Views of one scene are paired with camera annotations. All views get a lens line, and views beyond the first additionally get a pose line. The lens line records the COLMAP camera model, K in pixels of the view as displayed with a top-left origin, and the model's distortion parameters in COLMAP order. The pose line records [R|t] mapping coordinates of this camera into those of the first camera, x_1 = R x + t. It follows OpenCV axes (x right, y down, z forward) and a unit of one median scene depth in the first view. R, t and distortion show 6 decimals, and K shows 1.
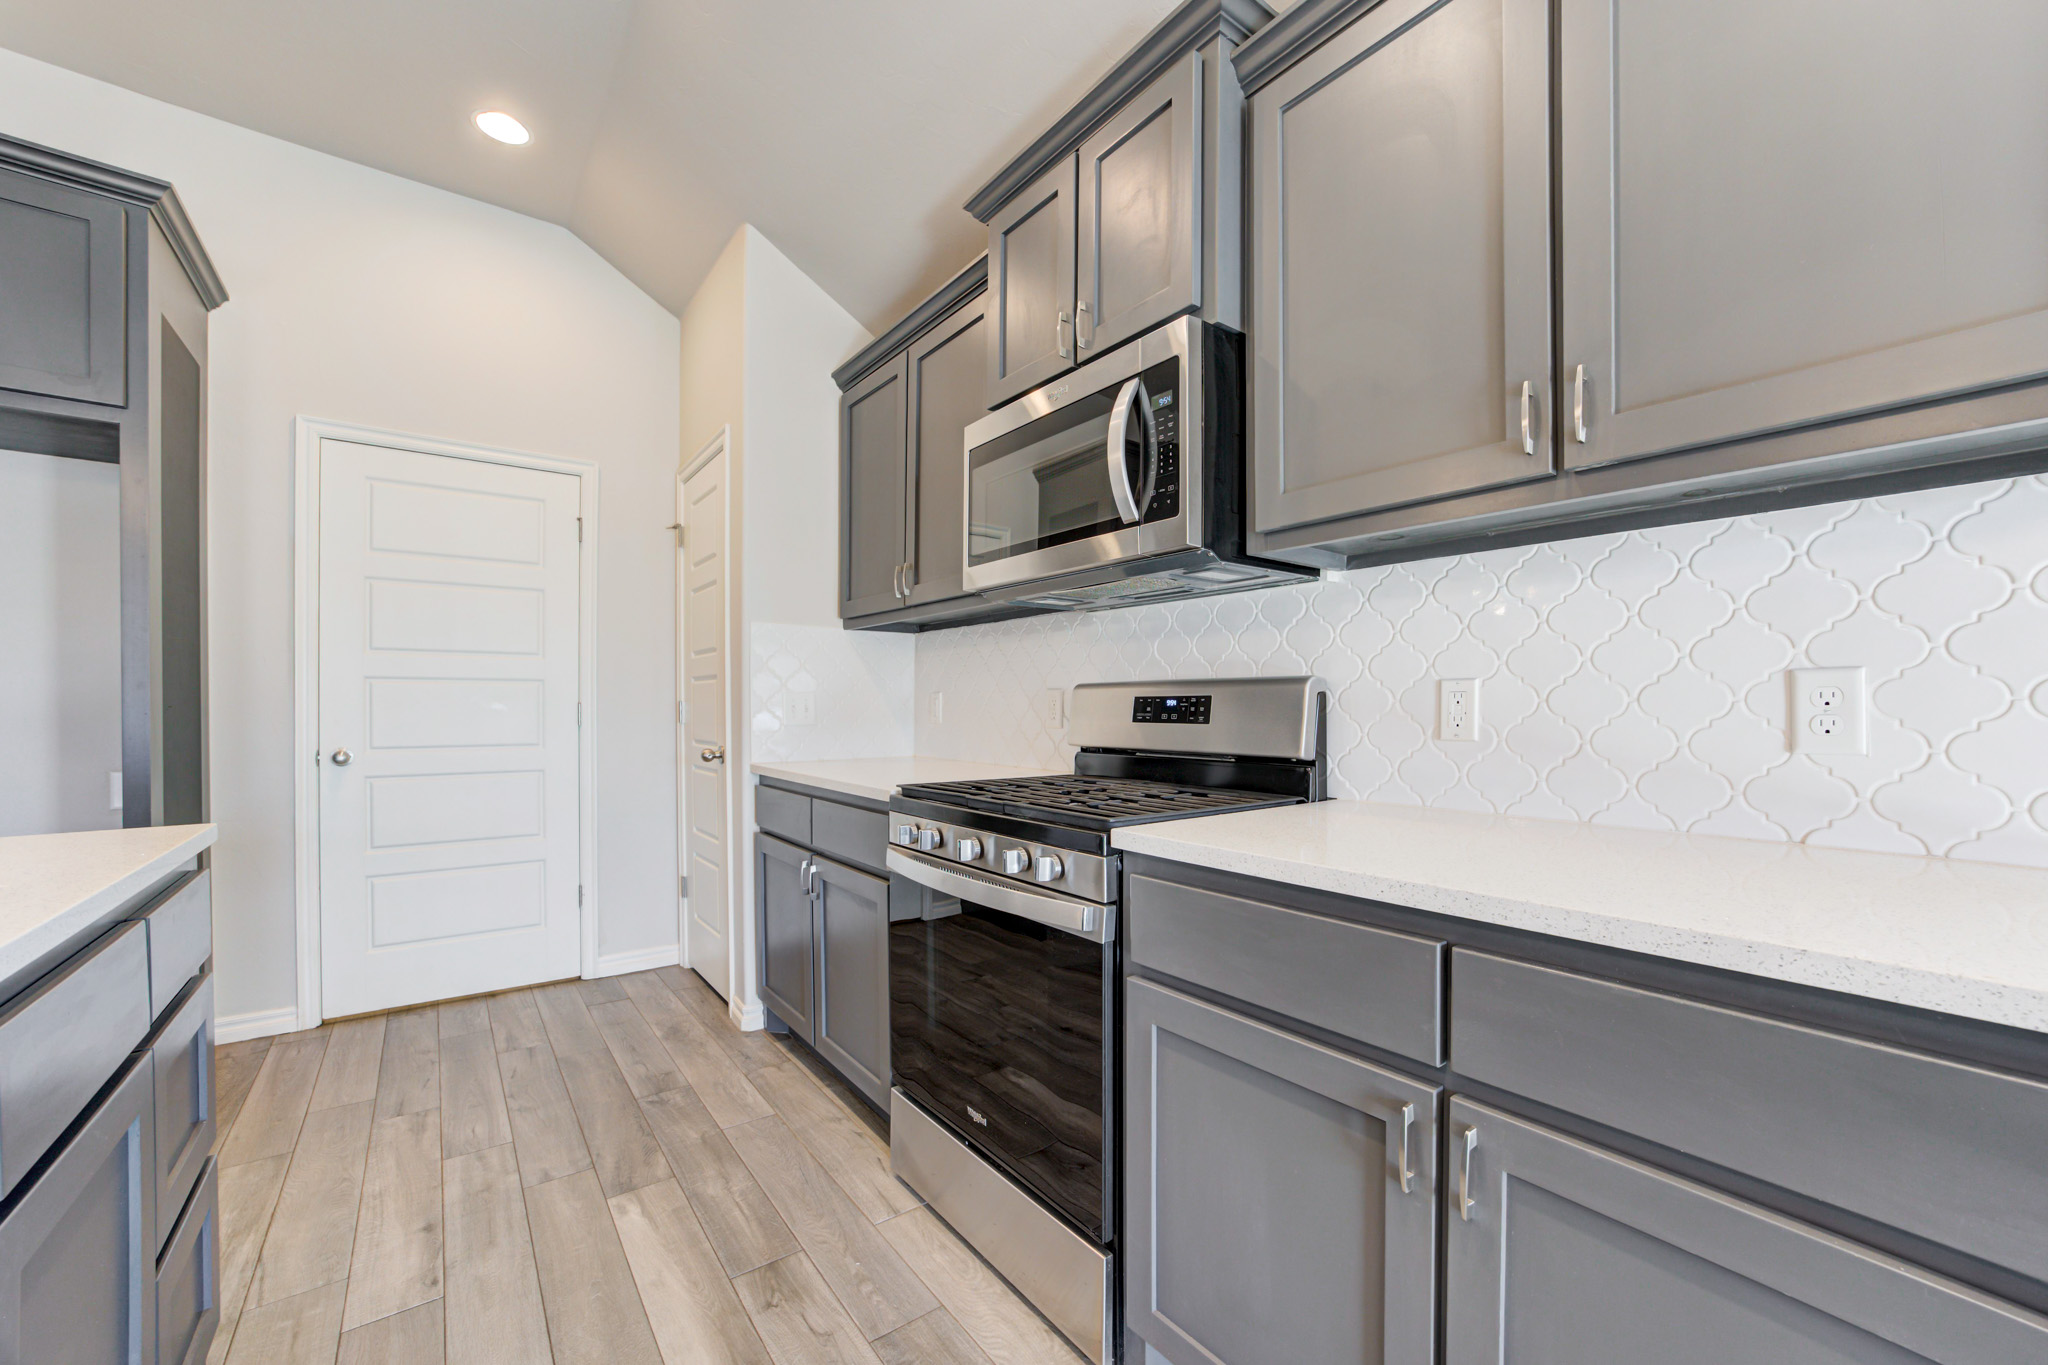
lens RADIAL K [[806.0, 0, 1048.7], [0, 806.0, 692.1], [0, 0, 1]] dist [-0.042507, 0.014434]
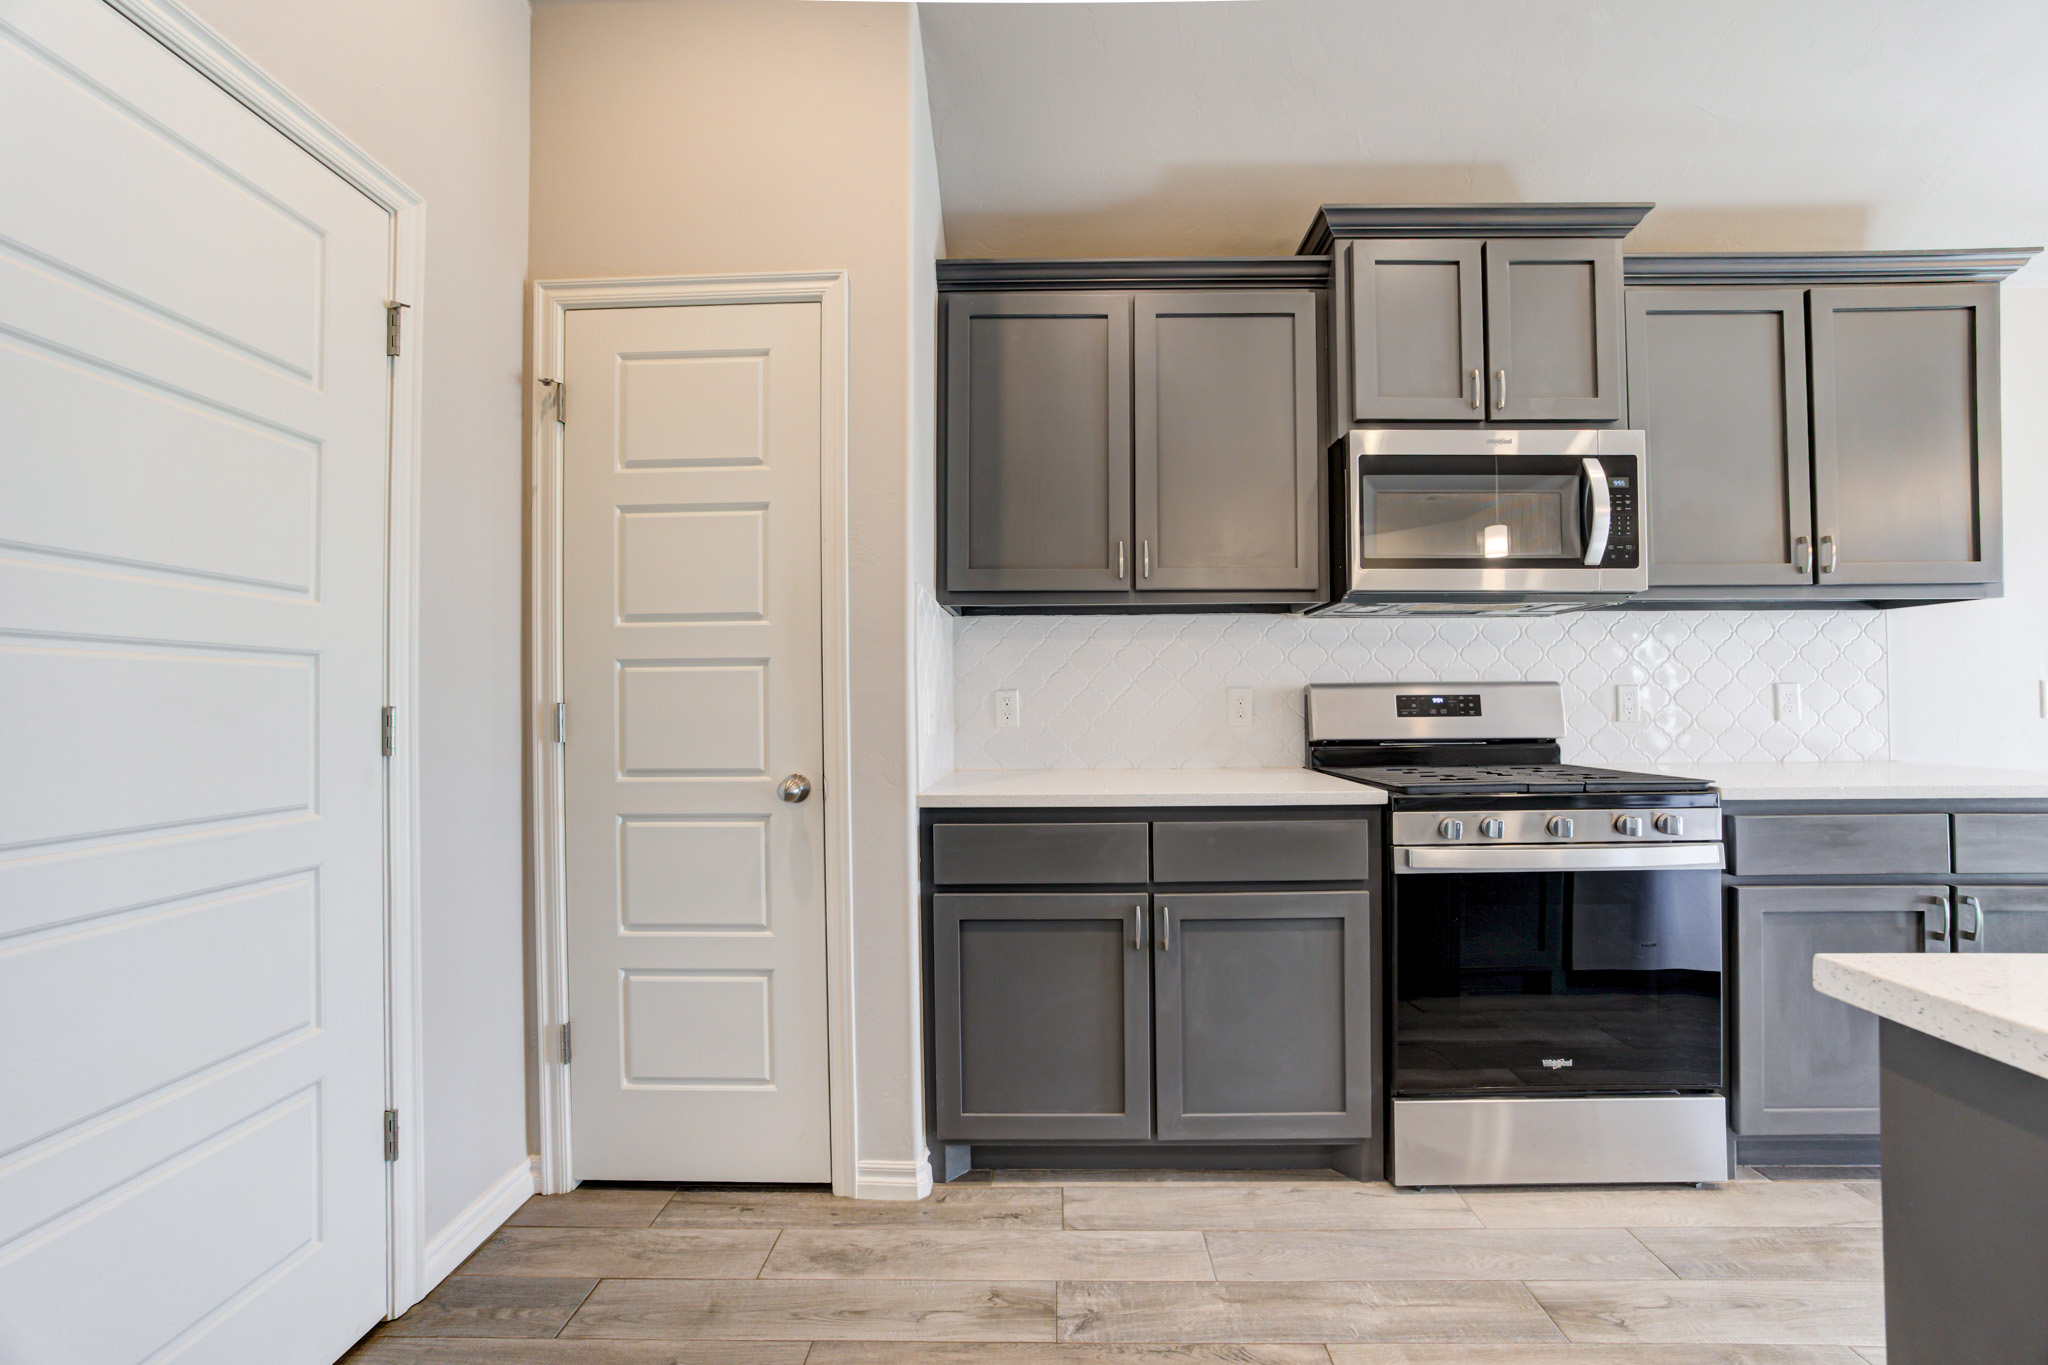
lens RADIAL K [[787.8, 0, 1030.0], [0, 787.8, 678.1], [0, 0, 1]] dist [-0.010529, 0.000162]
pose [[0.626008, 0.017592, 0.779618, -1.283006], [-0.005150, 0.999817, -0.018425, 0.004741], [-0.779800, 0.007519, 0.625984, 0.785759]]
